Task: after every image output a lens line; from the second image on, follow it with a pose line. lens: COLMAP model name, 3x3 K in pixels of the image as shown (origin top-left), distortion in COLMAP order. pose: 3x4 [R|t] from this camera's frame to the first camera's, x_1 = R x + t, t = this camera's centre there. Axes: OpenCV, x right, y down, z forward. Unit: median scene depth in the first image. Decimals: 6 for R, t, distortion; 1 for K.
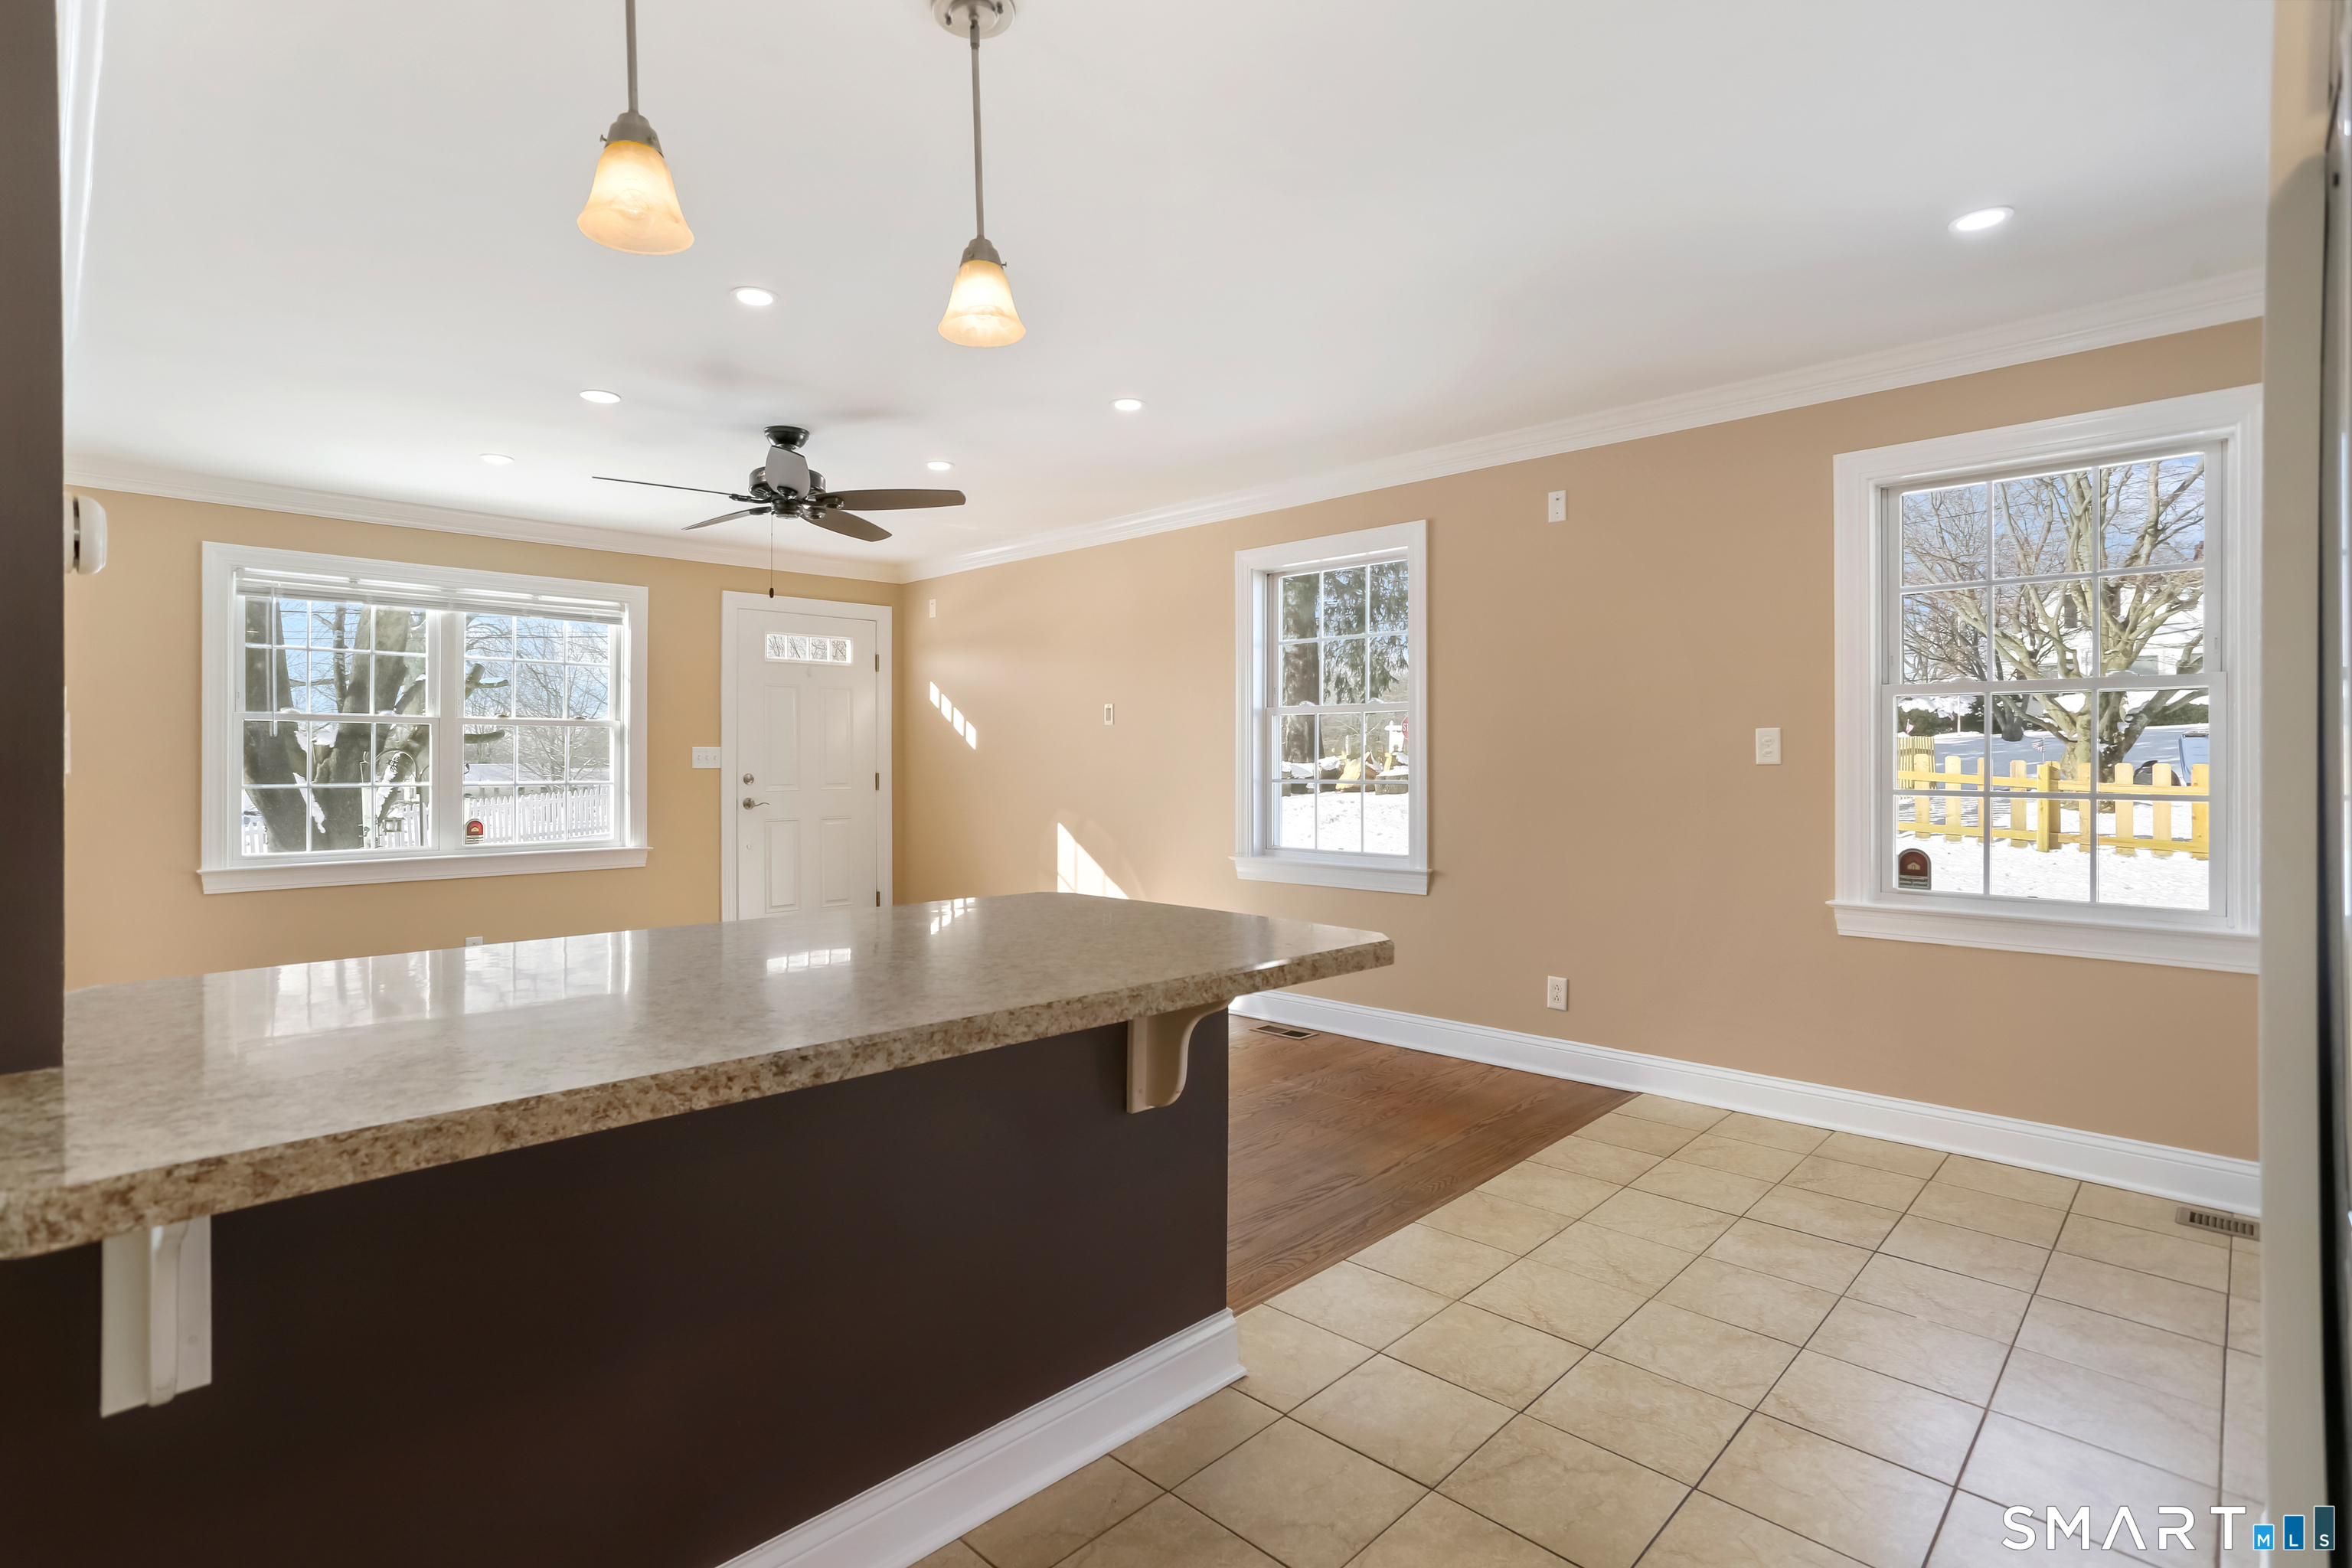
lens RADIAL K [[1141.2, 0, 1165.3], [0, 1141.2, 759.2], [0, 0, 1]] dist [-0.046501, 0.028336]
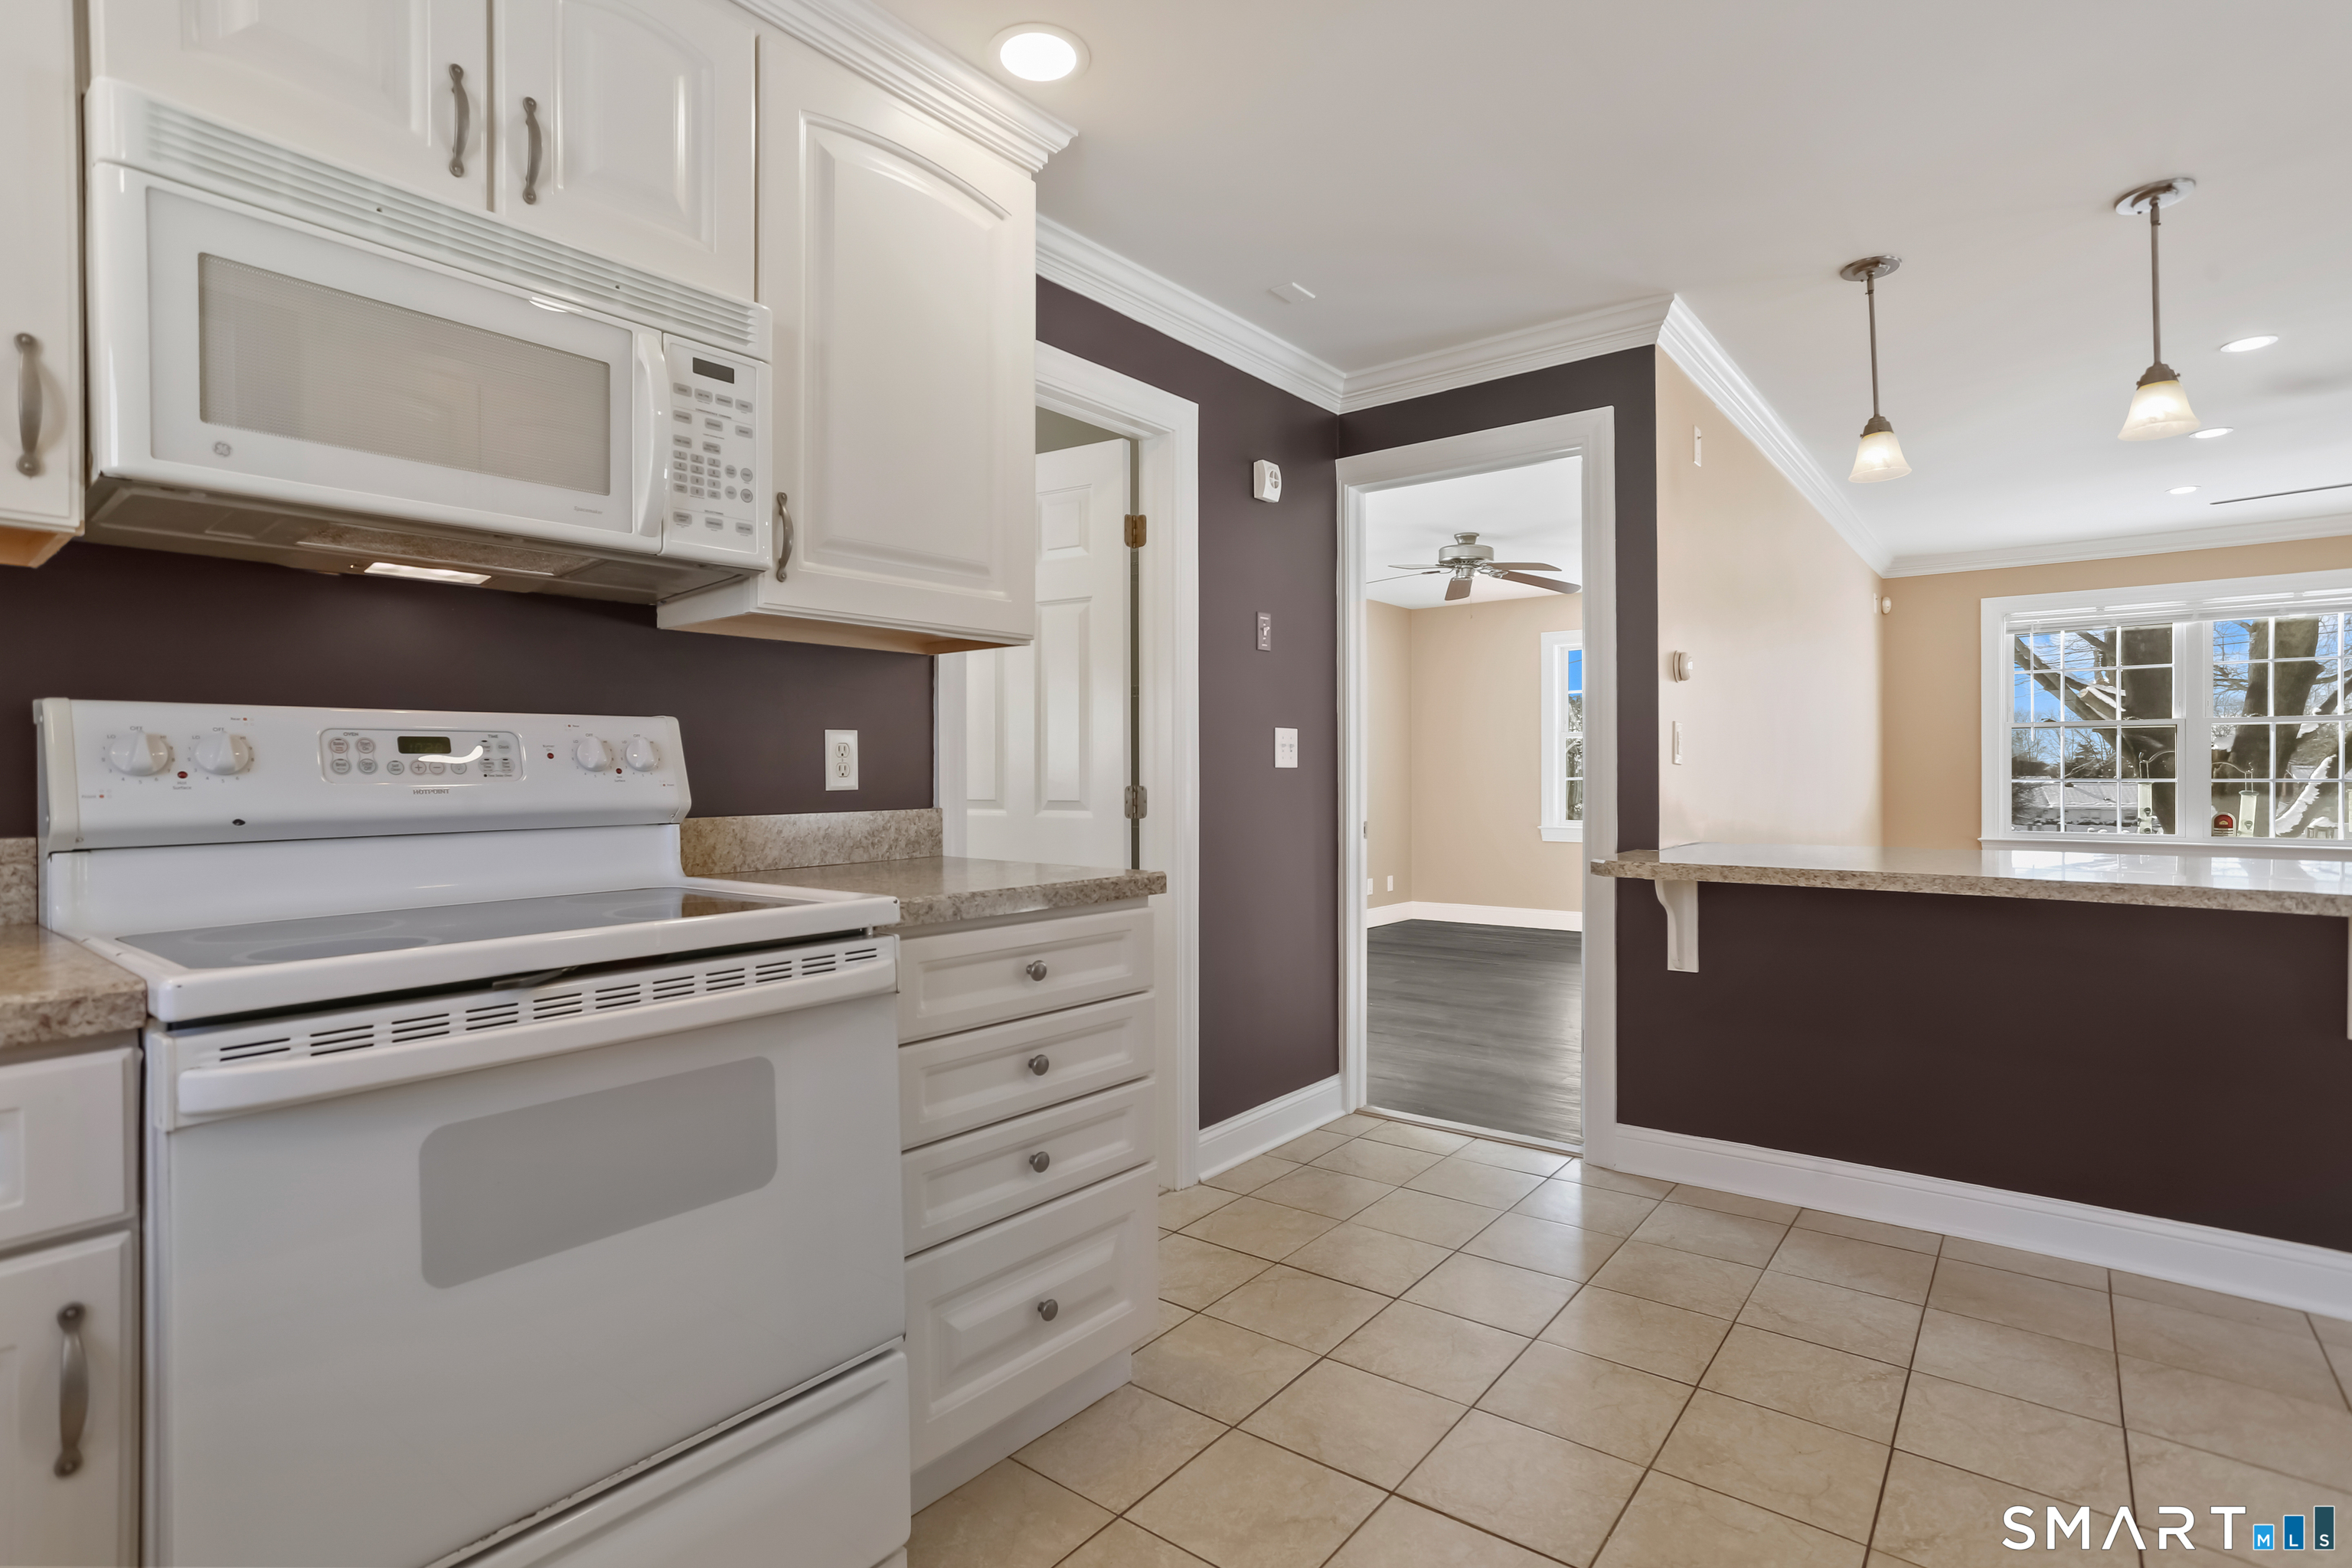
lens RADIAL K [[1141.2, 0, 1172.2], [0, 1141.2, 779.2], [0, 0, 1]] dist [-0.046501, 0.028336]
pose [[0.104998, 0.004267, -0.994463, 0.414463], [0.005824, 0.999971, 0.004906, 0.013371], [0.994455, -0.006307, 0.104970, -0.134158]]
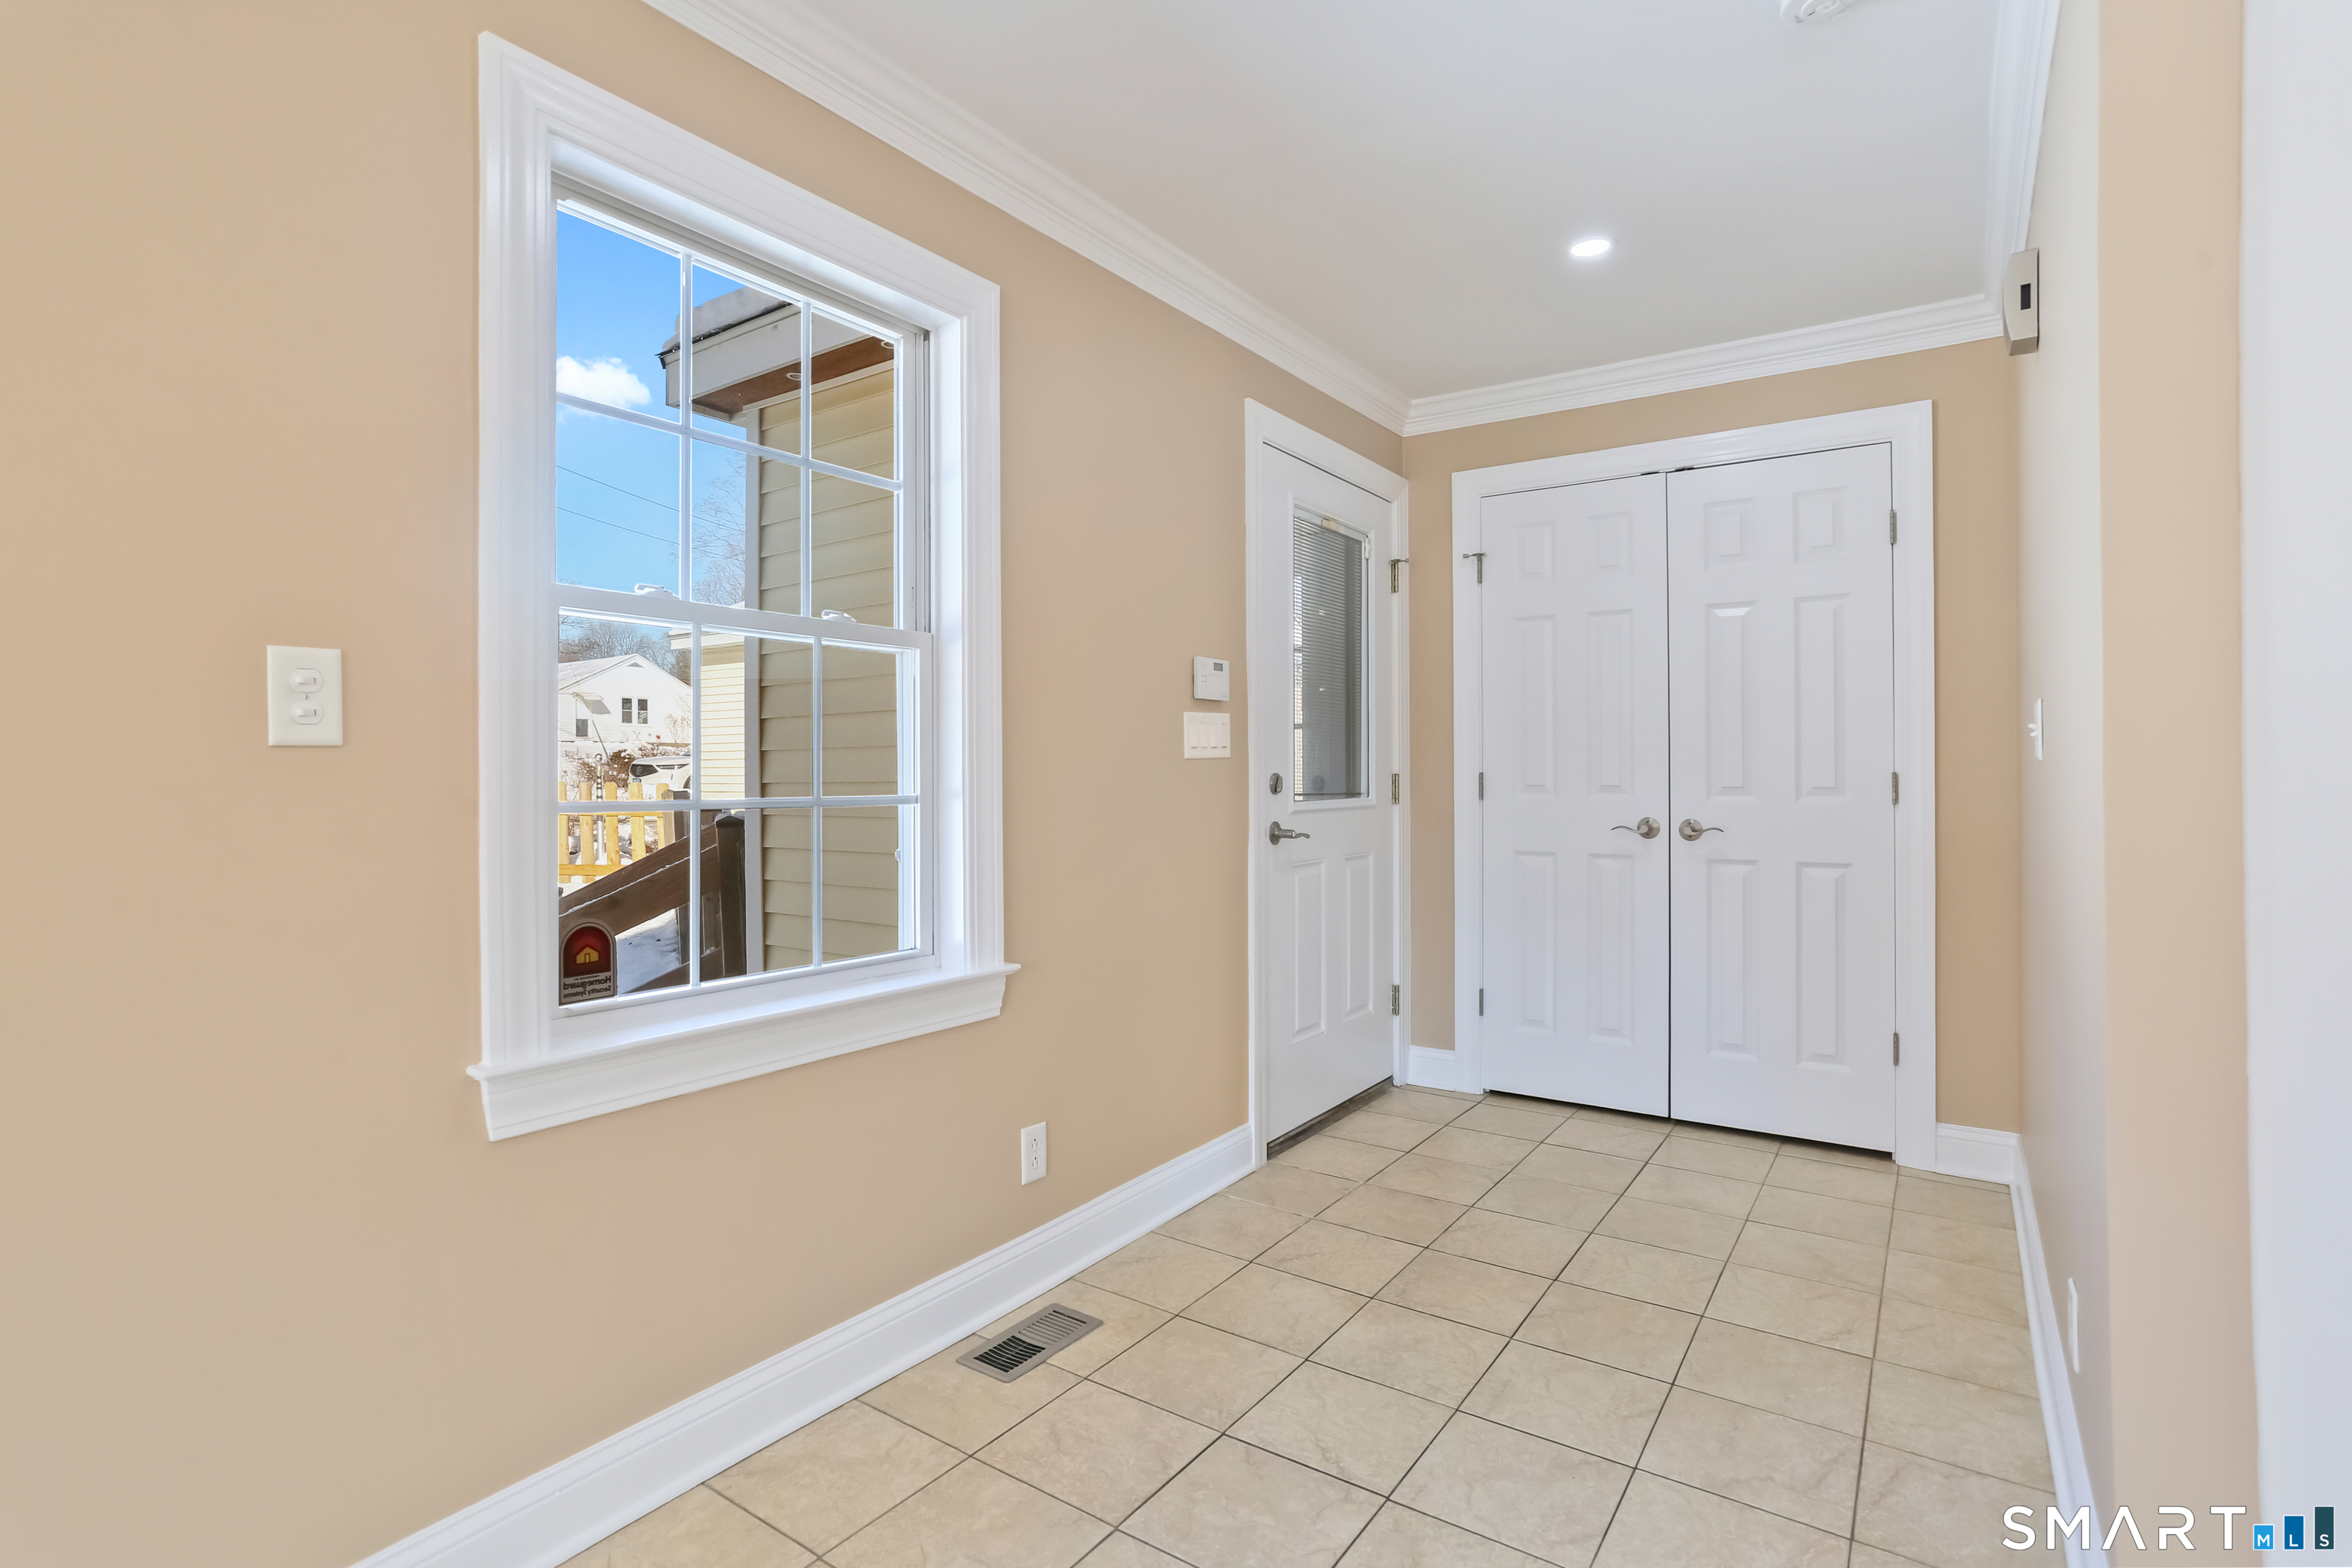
lens RADIAL K [[1141.2, 0, 1173.9], [0, 1141.2, 764.1], [0, 0, 1]] dist [-0.046501, 0.028336]
pose [[-0.172548, 0.010418, 0.984946, 0.096881], [0.002937, 0.999945, -0.010062, 0.012047], [-0.984997, 0.001156, -0.172569, 0.615779]]
